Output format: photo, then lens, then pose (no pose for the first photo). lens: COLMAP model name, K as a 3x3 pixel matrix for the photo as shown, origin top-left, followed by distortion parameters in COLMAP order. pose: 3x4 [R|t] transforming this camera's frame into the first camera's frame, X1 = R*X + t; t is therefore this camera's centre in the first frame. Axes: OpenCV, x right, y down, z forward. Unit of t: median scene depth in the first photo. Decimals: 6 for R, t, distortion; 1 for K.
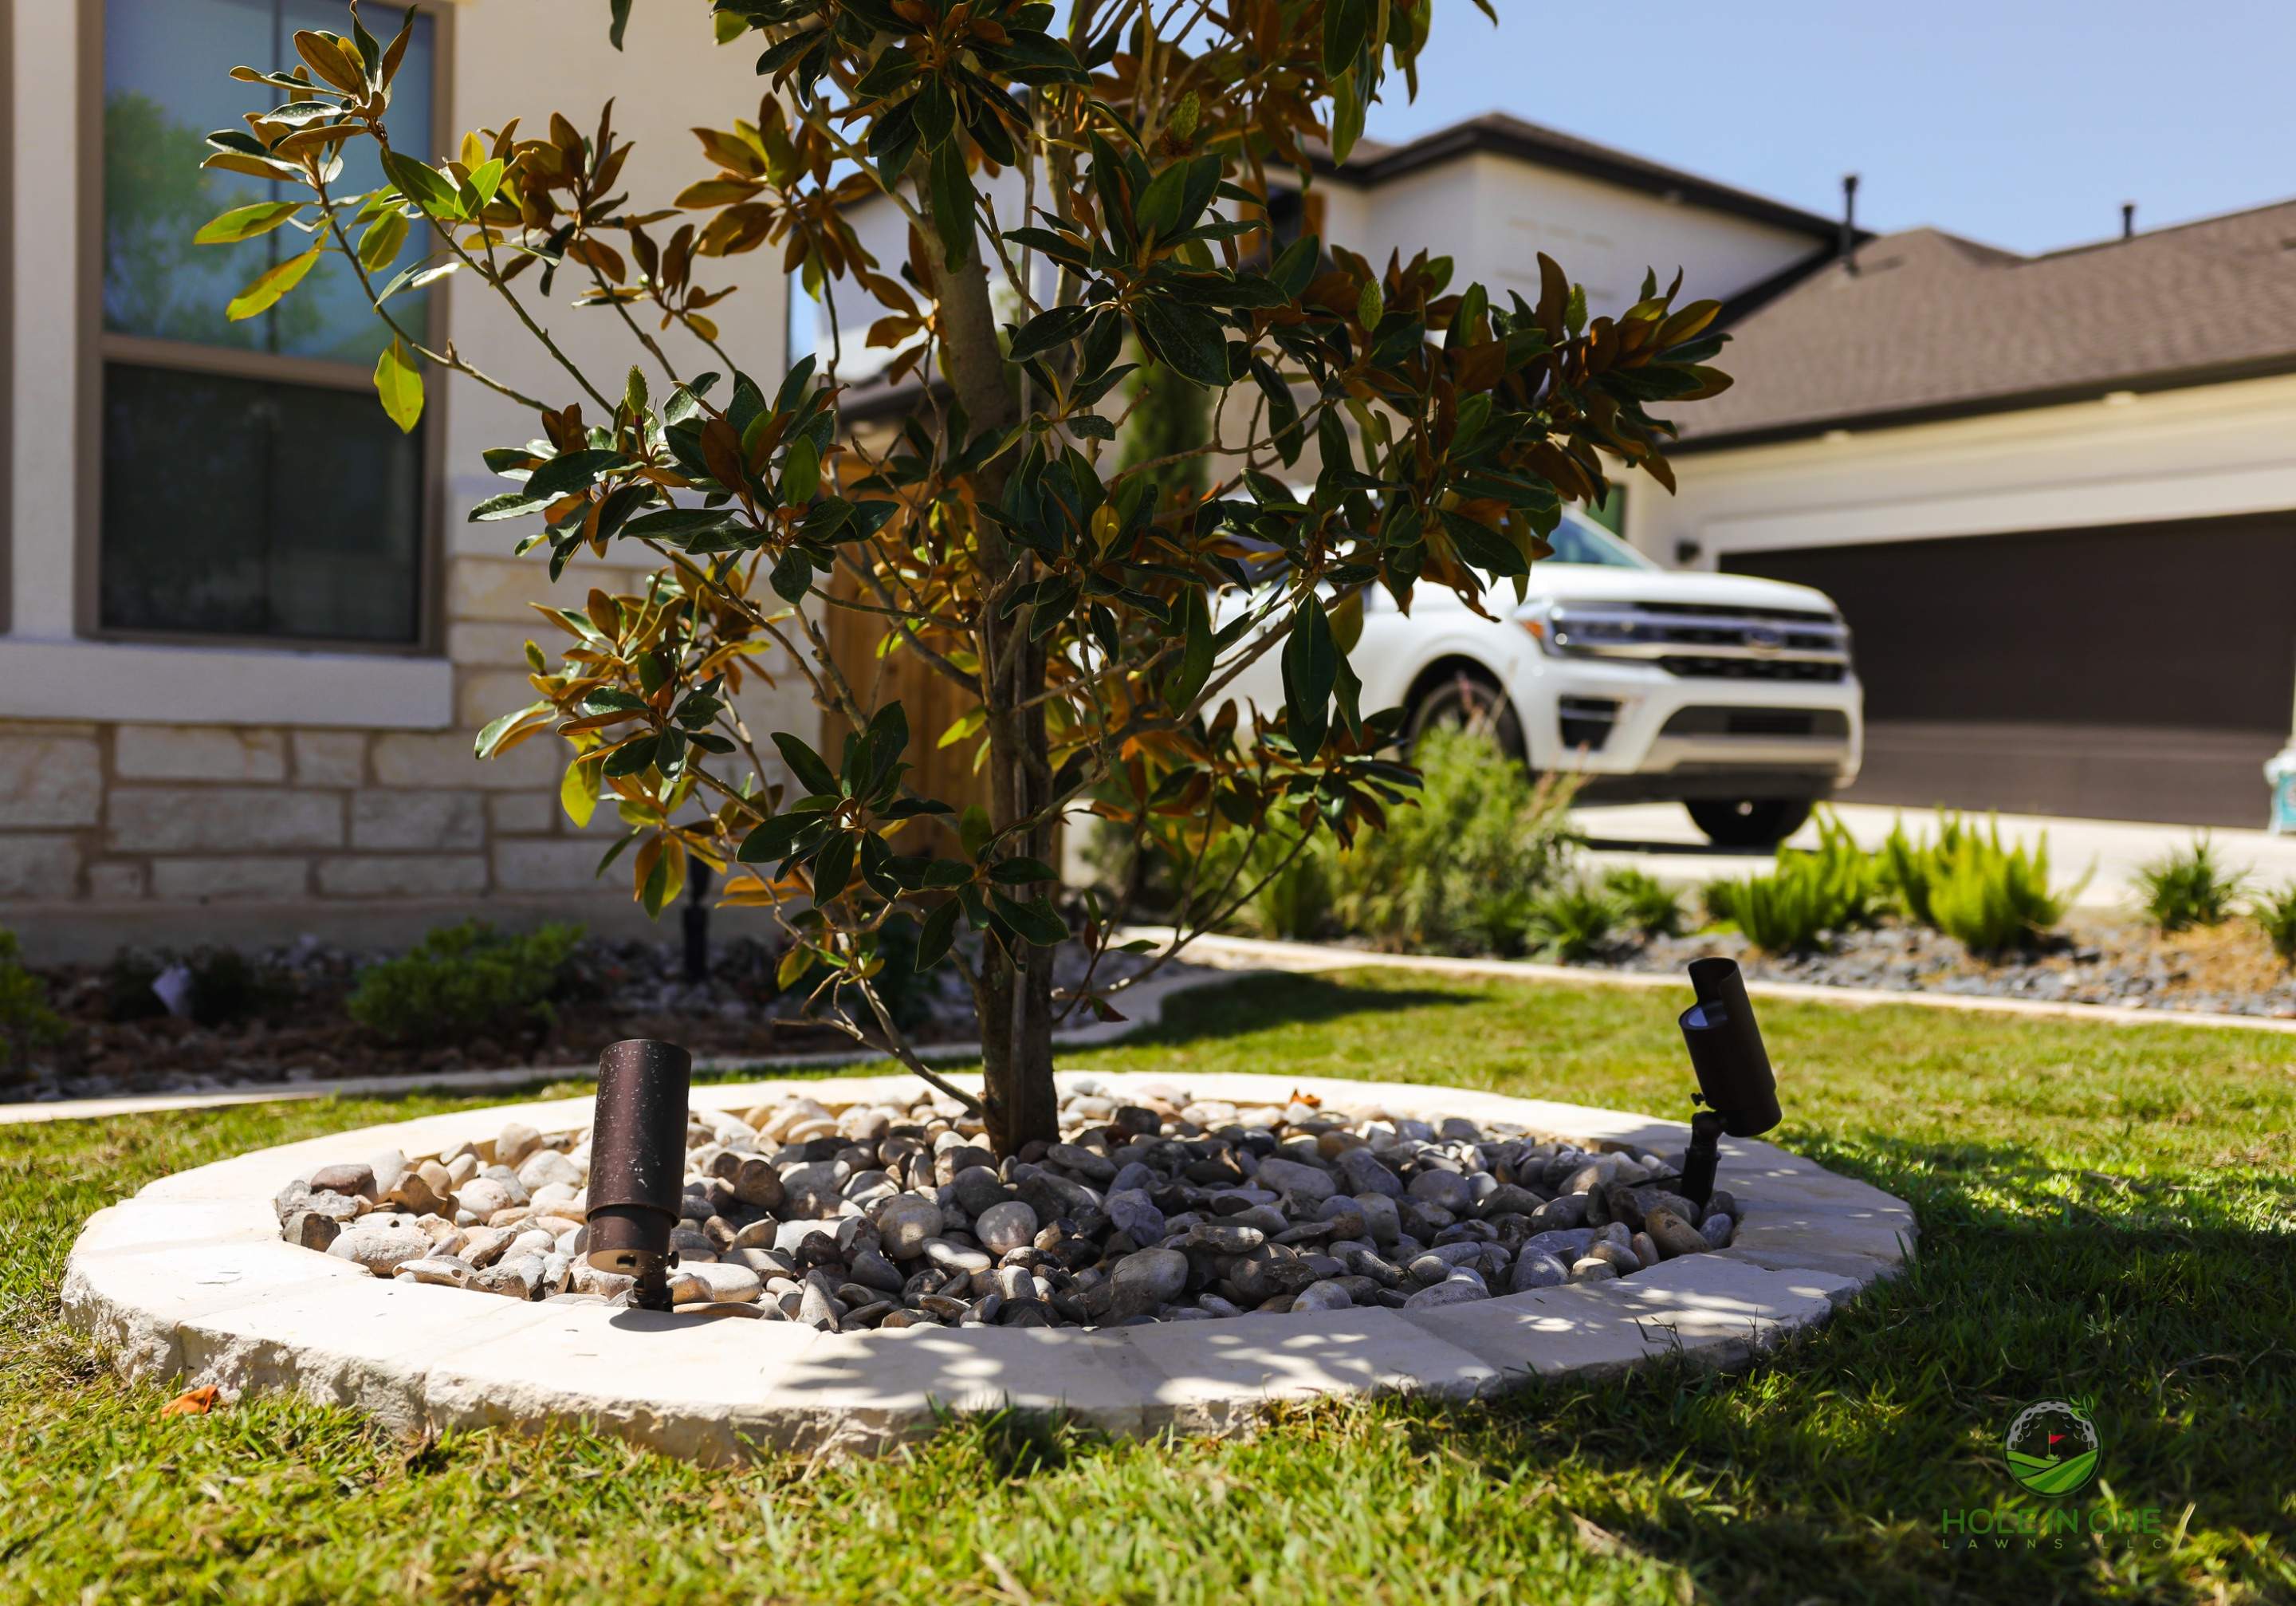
lens RADIAL K [[1894.8, 0, 1148.0], [0, 1894.8, 803.0], [0, 0, 1]] dist [-0.097783, 0.150797]
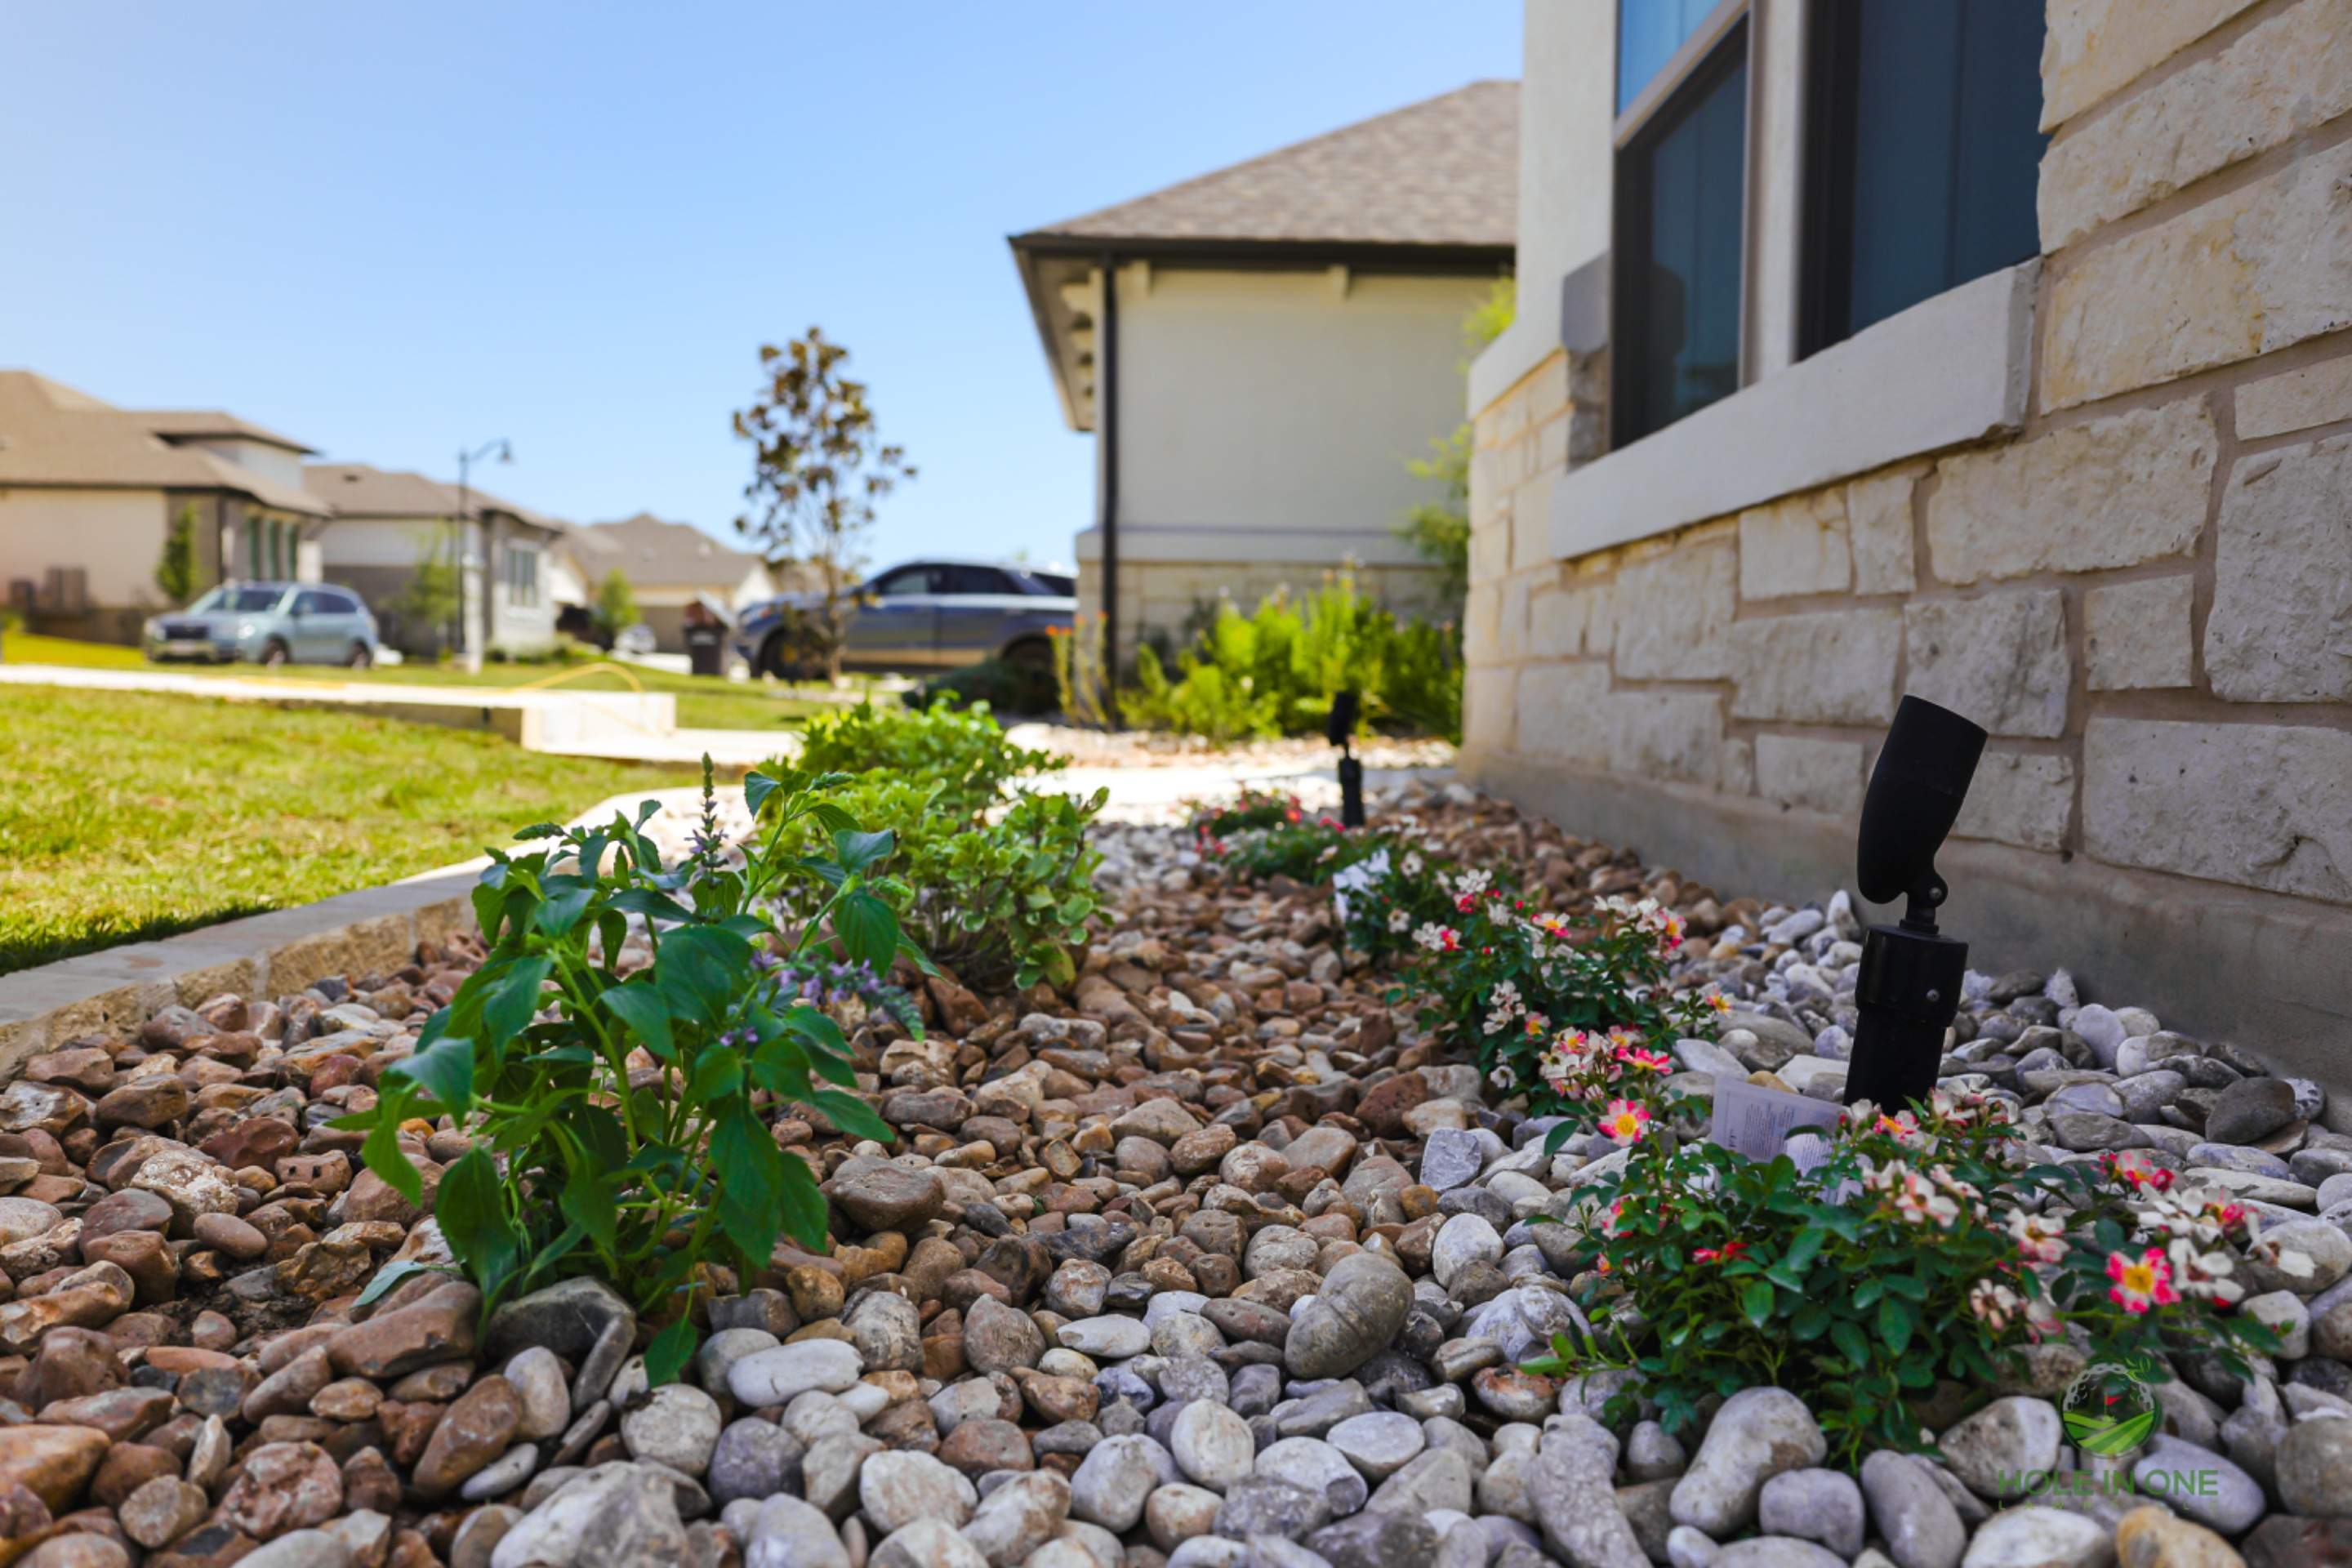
lens RADIAL K [[1593.7, 0, 1176.0], [0, 1593.7, 784.0], [0, 0, 1]] dist [-0.058010, 0.065766]
pose [[-0.516590, 0.013626, -0.856125, 0.006834], [-0.063828, 0.996479, 0.054374, 0.029658], [0.853851, 0.082734, -0.513901, 1.045334]]
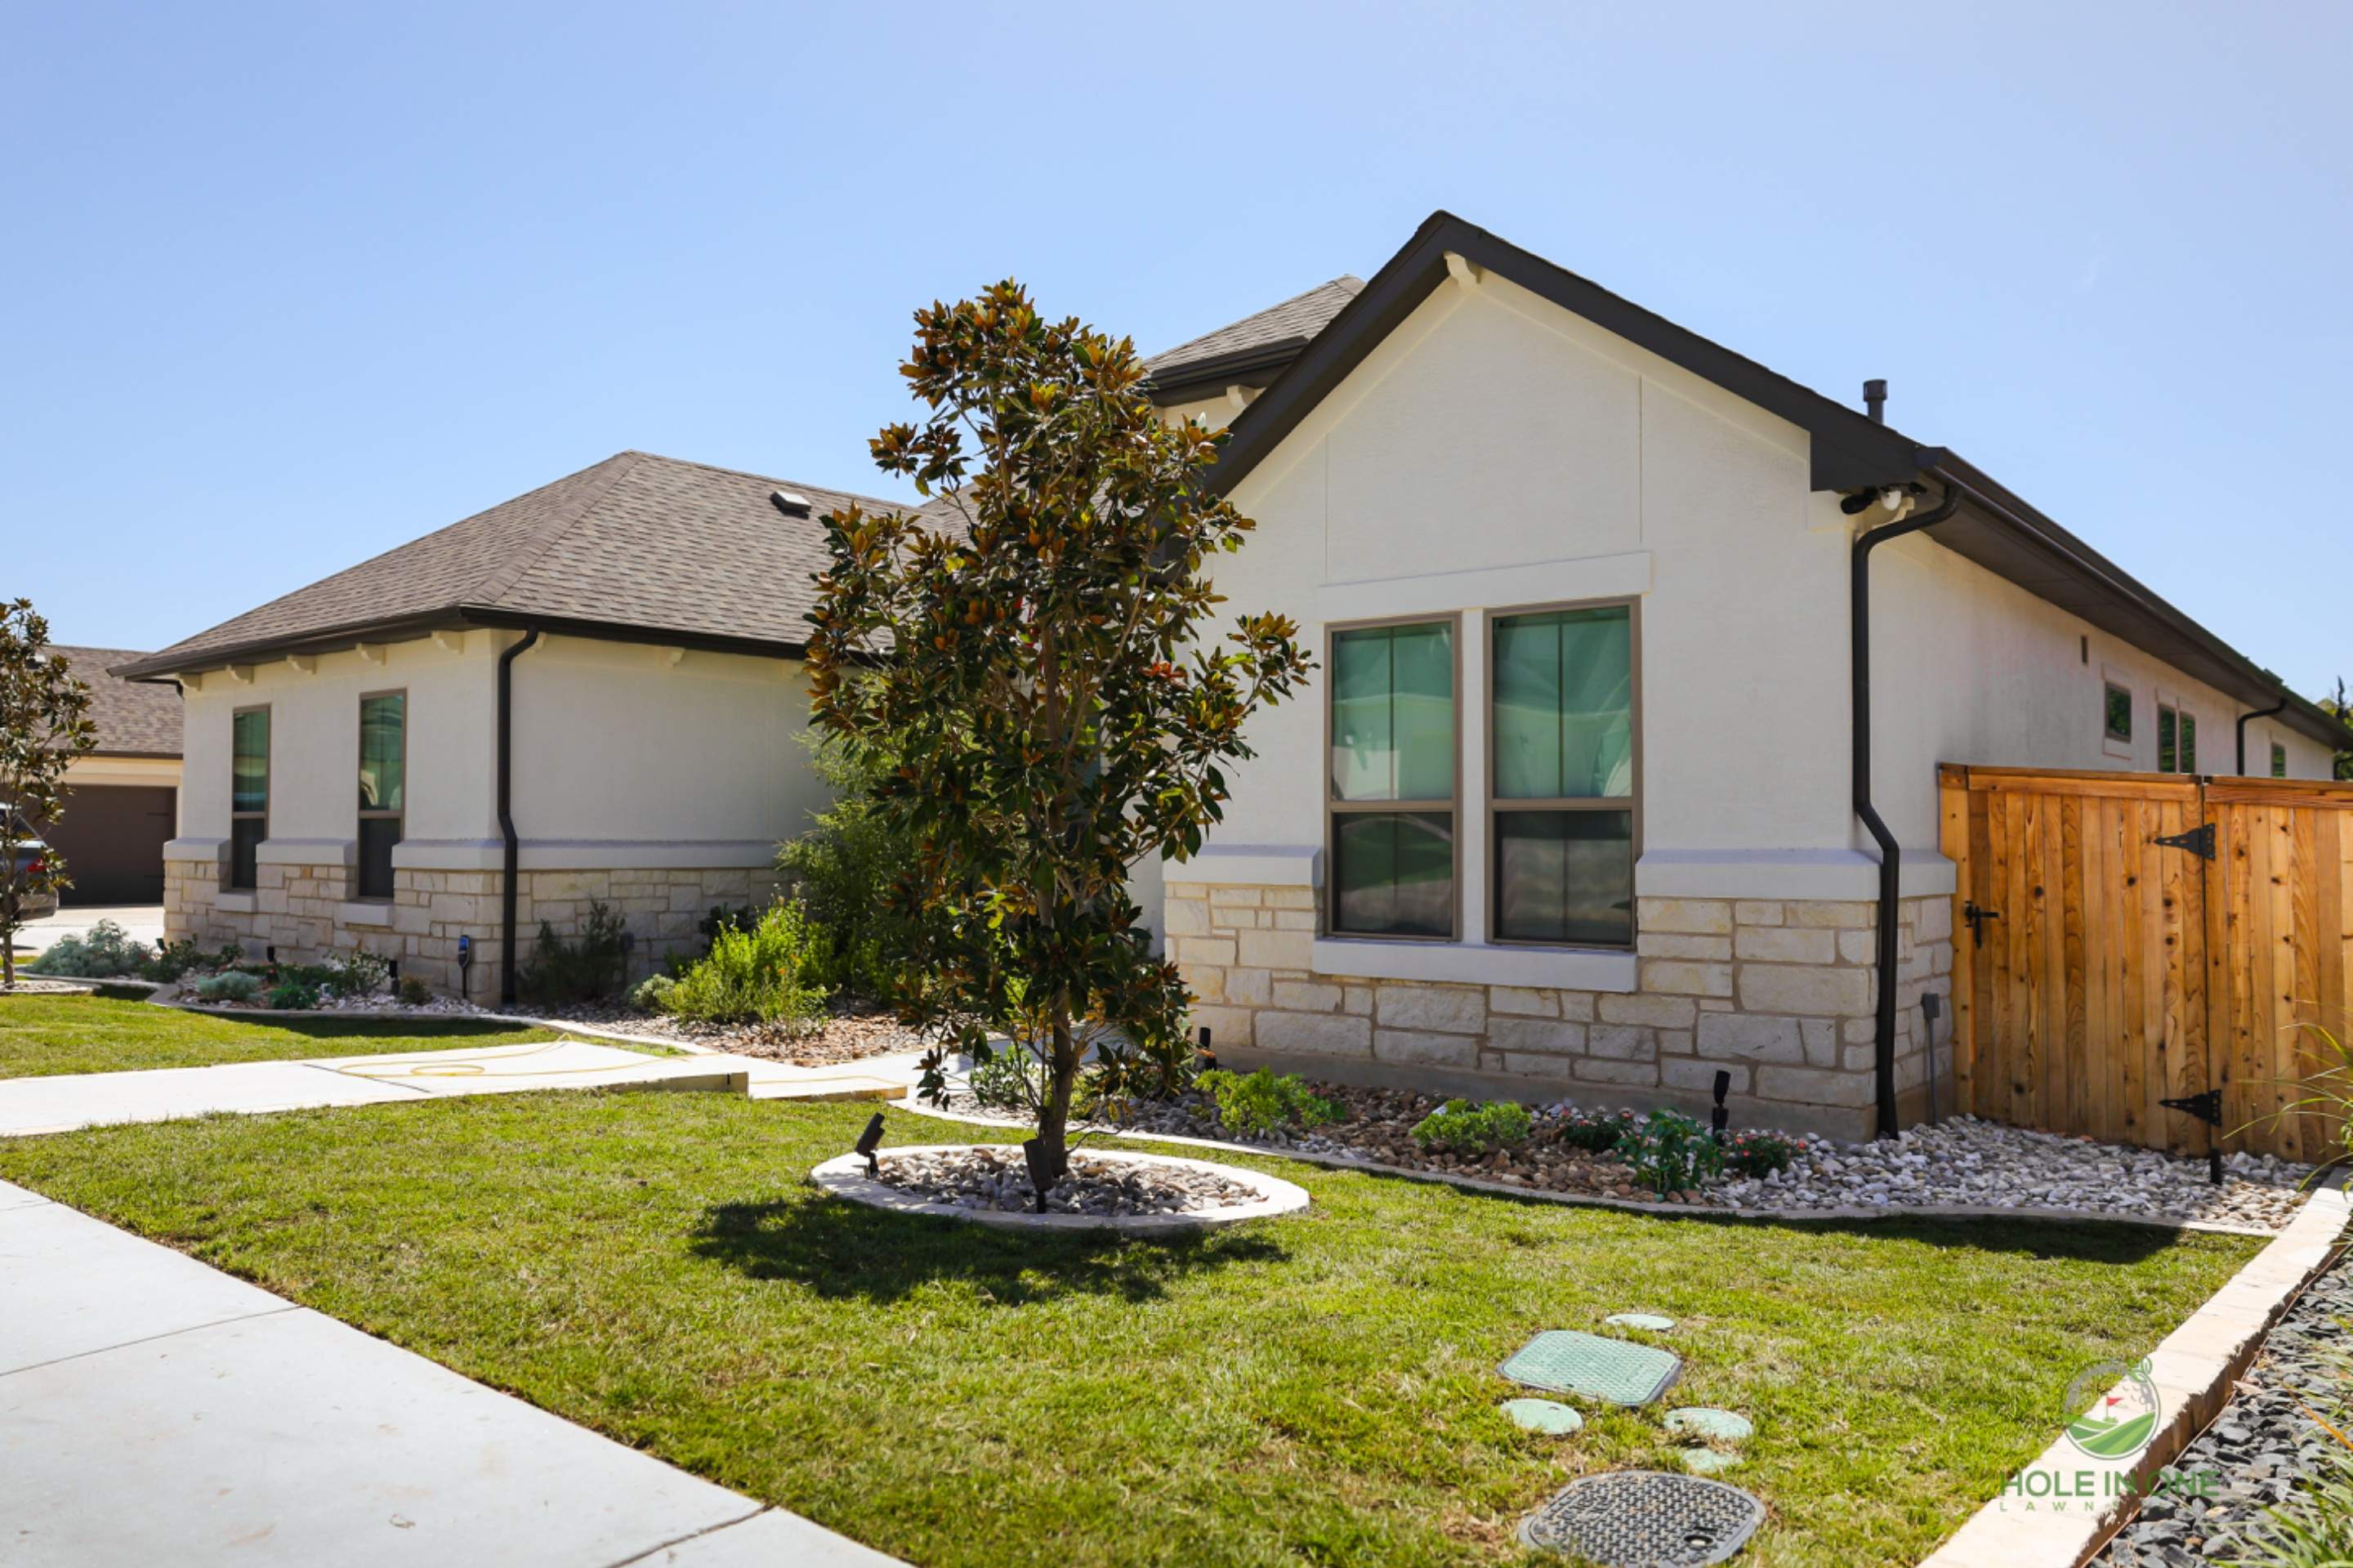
lens RADIAL K [[1655.0, 0, 1176.5], [0, 1655.0, 784.0], [0, 0, 1]] dist [-0.046557, 0.006848]
pose [[0.310701, -0.068088, -0.948066, 1.031393], [-0.031859, 0.996125, -0.081980, -0.097391], [0.949974, 0.055676, 0.307328, 0.080678]]
